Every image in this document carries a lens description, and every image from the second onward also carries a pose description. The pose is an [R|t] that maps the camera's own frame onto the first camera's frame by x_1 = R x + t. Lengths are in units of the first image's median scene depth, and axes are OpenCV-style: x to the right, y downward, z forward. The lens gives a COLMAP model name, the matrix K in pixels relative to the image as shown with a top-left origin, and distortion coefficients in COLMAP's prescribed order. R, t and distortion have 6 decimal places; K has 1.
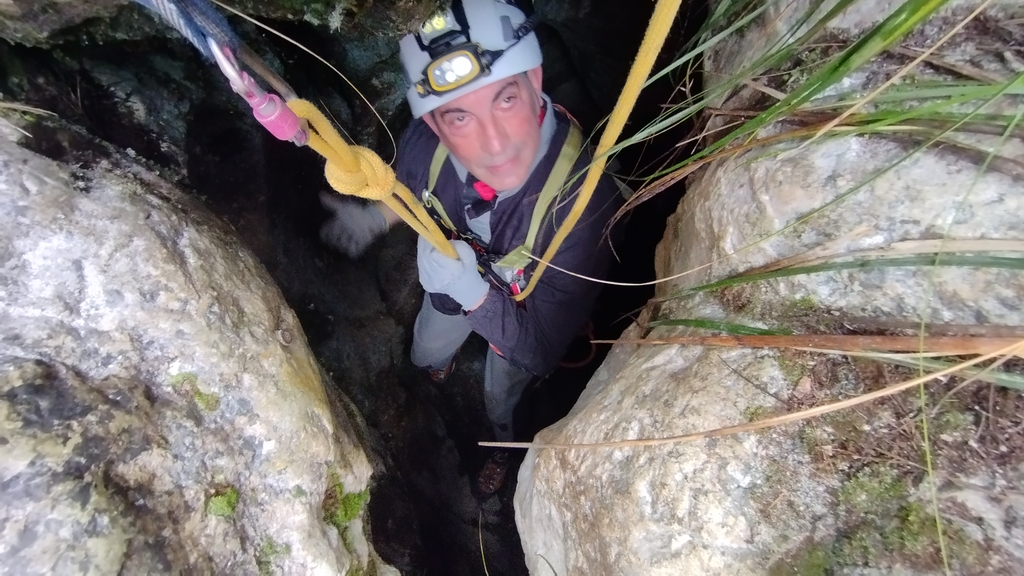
lens RADIAL K [[469.0, 0, 485.8], [0, 469.0, 289.1], [0, 0, 1]] dist [-0.022152, 0.020483]
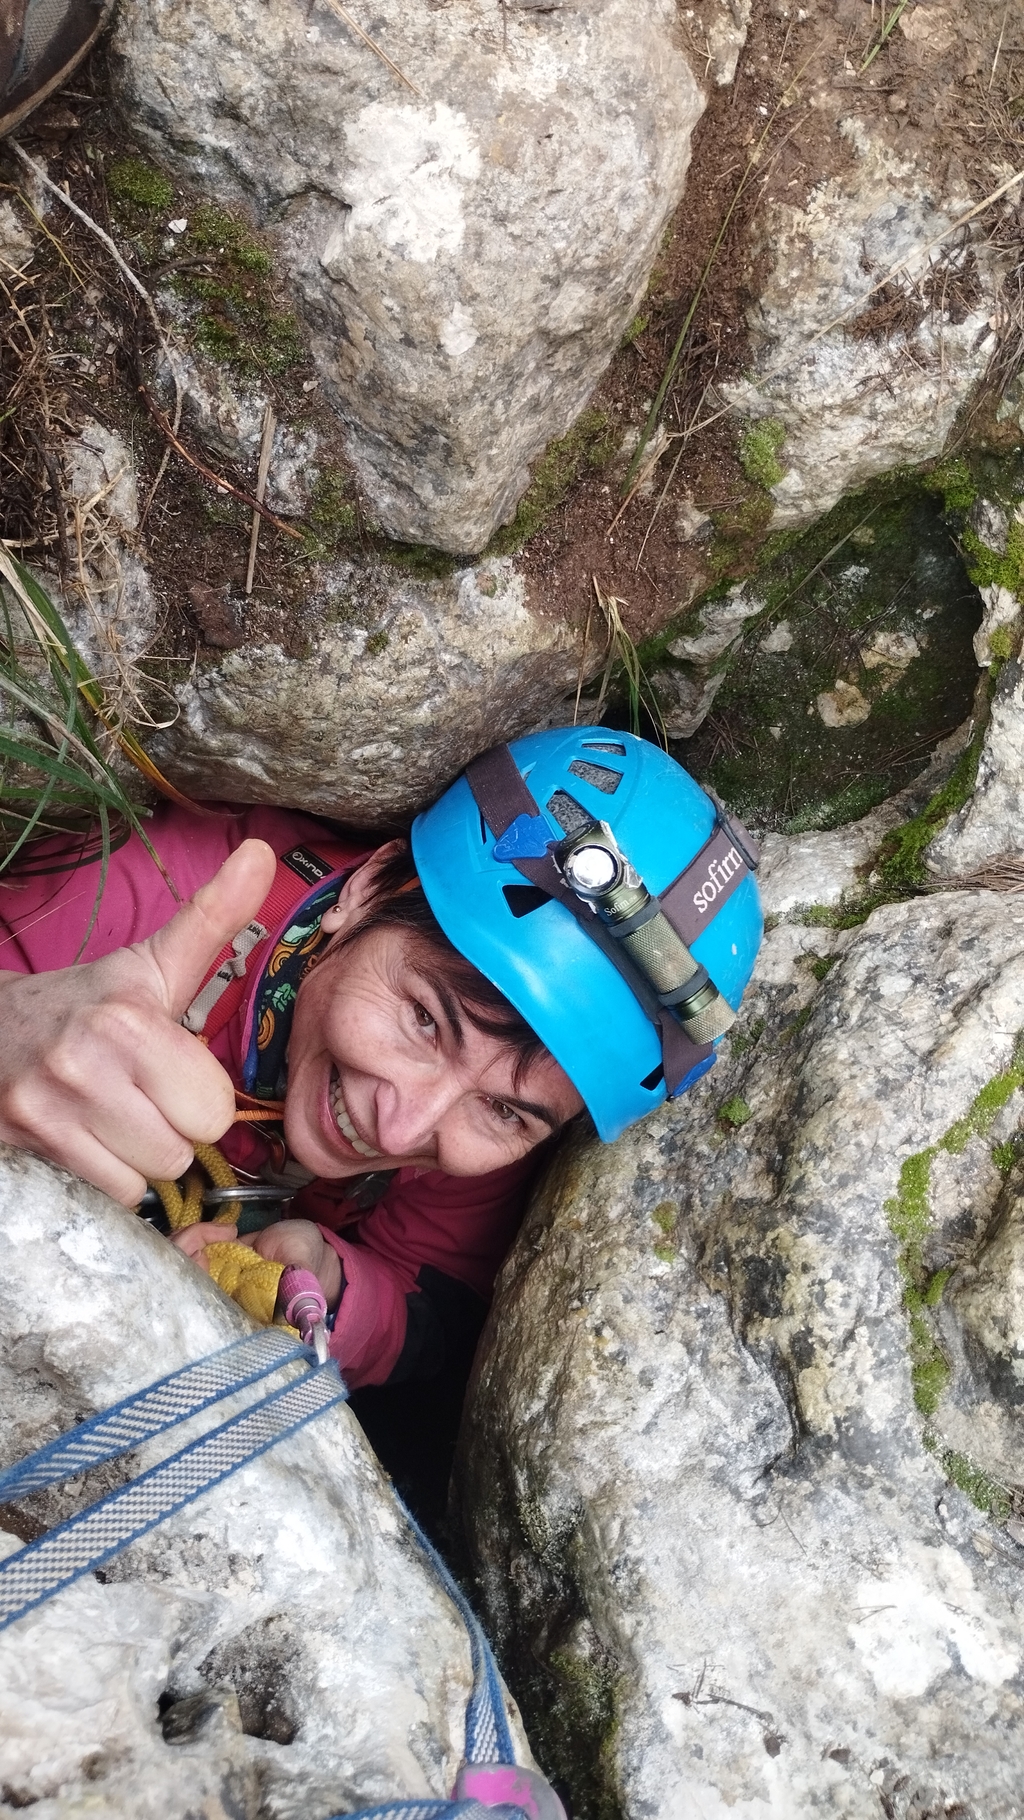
lens RADIAL K [[1558.0, 0, 554.6], [0, 1558.0, 915.6], [0, 0, 1]] dist [0.065131, -0.088015]
pose [[-0.605680, -0.794847, -0.037015, -0.002551], [0.686780, -0.545693, 0.480158, -0.914014], [-0.401851, 0.265401, 0.876401, -1.405596]]
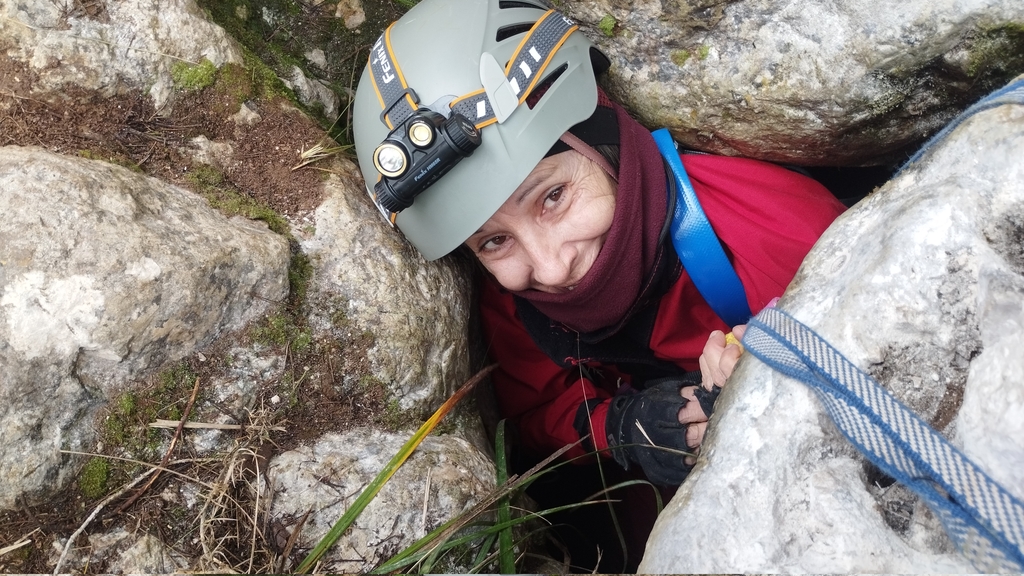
lens RADIAL K [[876.6, 0, 511.1], [0, 876.6, 270.6], [0, 0, 1]] dist [0.065131, -0.088015]
pose [[-0.683078, 0.729458, 0.035996, 0.024468], [-0.647697, -0.627816, 0.431666, -0.876414], [0.337481, 0.271547, 0.901315, -1.143173]]
